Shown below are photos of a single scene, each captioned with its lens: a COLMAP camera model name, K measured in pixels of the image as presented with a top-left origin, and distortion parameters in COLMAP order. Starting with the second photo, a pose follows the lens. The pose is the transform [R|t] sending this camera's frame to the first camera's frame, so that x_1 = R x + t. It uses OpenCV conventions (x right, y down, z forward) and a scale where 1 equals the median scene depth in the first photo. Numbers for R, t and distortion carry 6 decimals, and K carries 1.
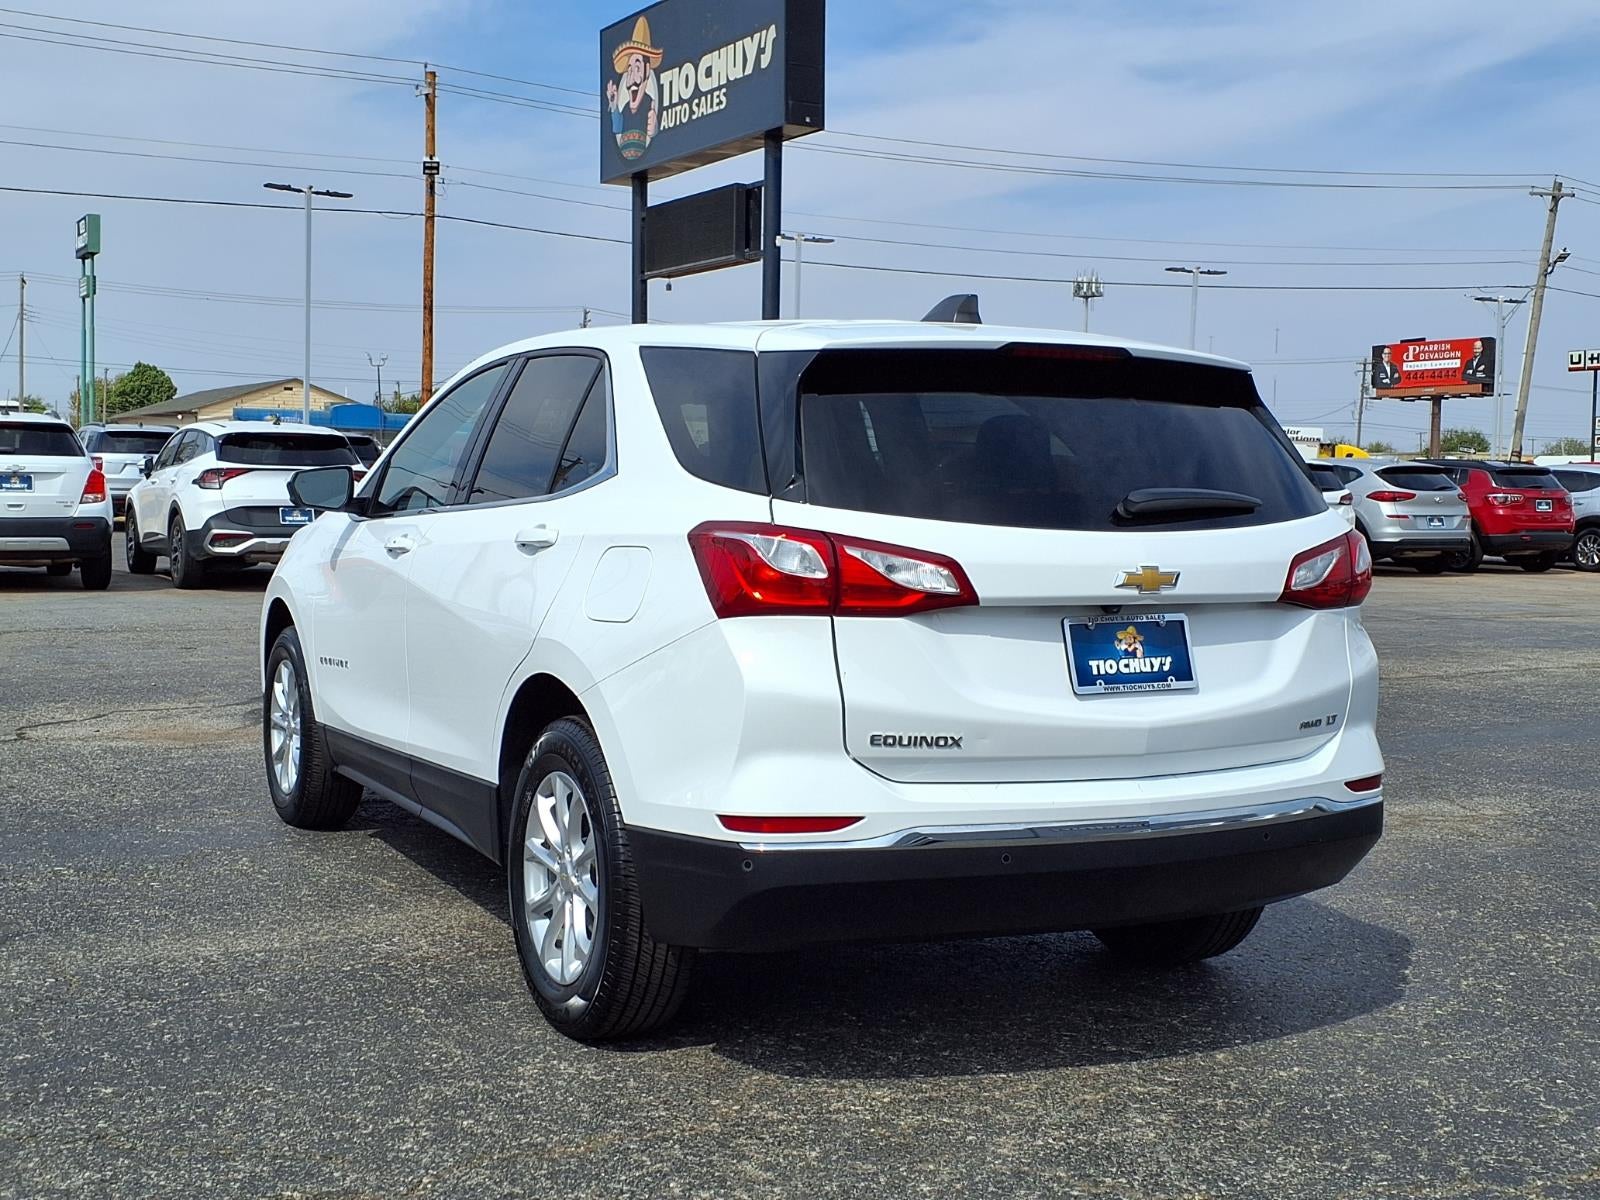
lens RADIAL K [[1863.9, 0, 813.9], [0, 1863.9, 595.8], [0, 0, 1]] dist [0.181989, -0.505354]
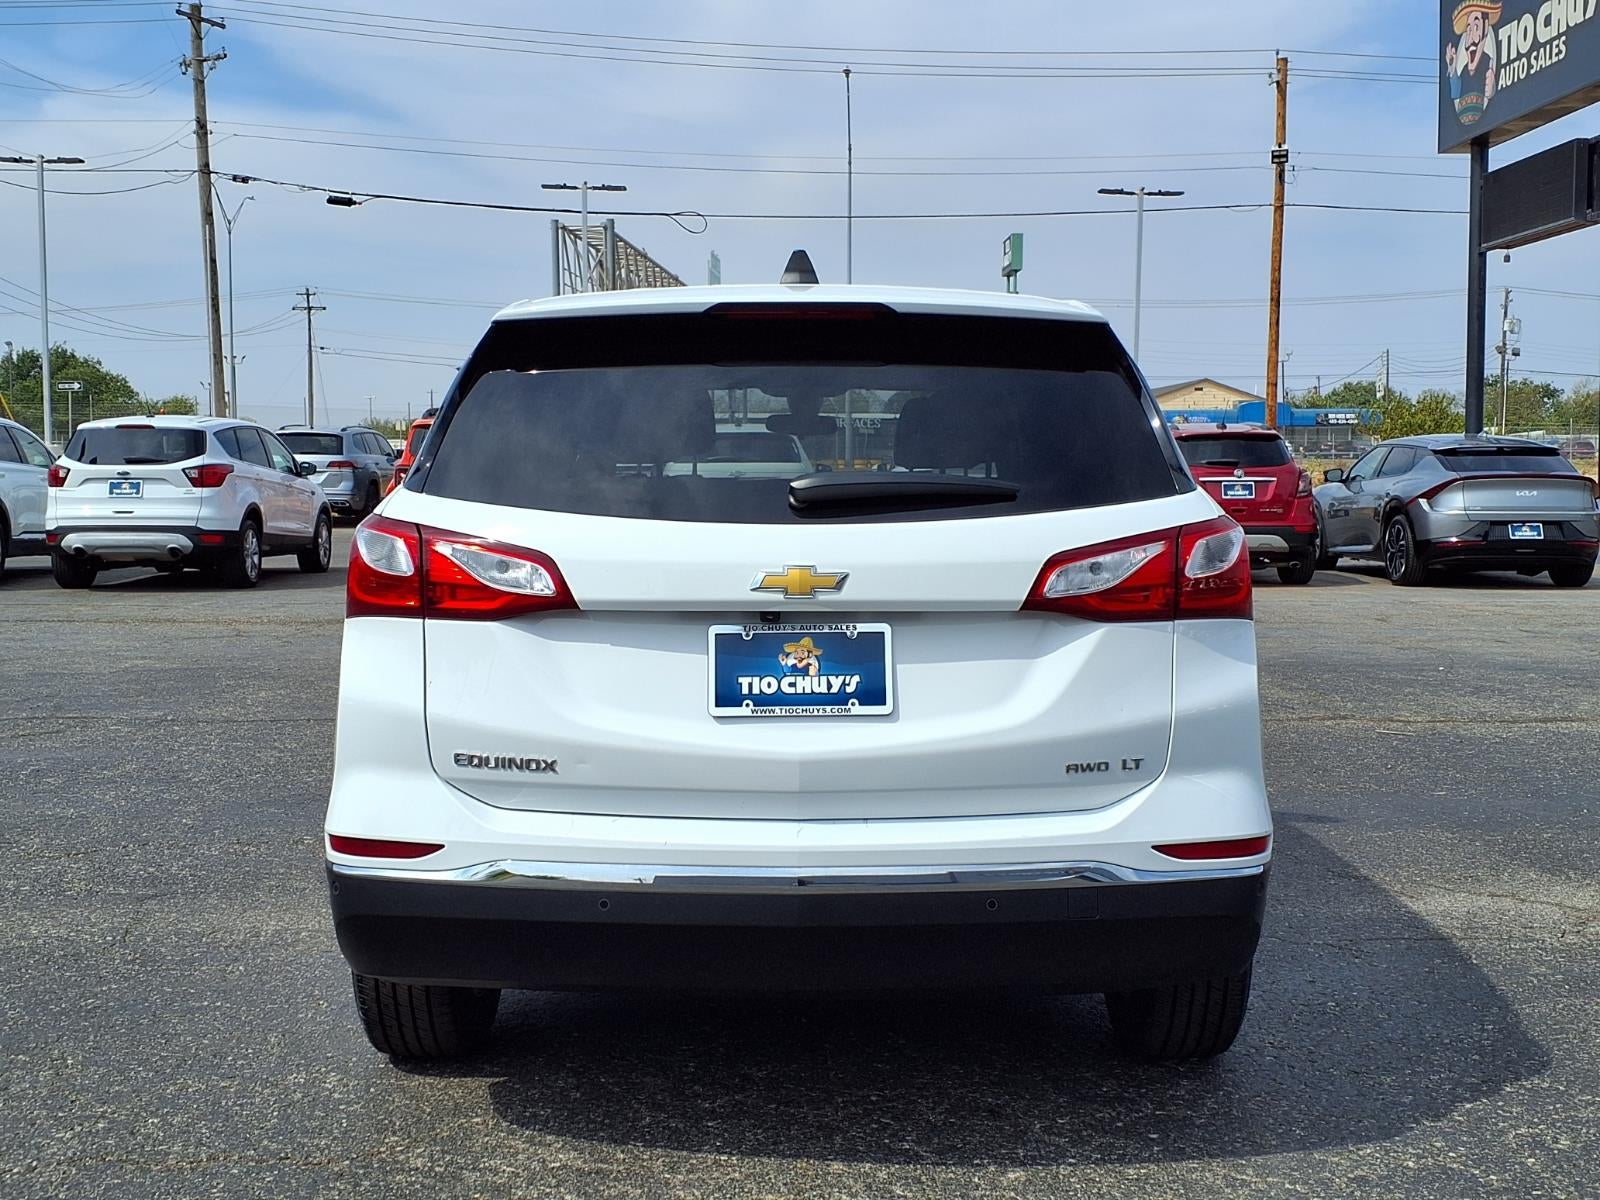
lens RADIAL K [[1863.9, 0, 813.9], [0, 1863.9, 595.8], [0, 0, 1]] dist [0.181989, -0.505354]
pose [[0.884216, 0.013180, -0.466892, 0.484433], [-0.012489, 0.999912, 0.004574, -0.005284], [0.466911, 0.001787, 0.884302, 0.233794]]
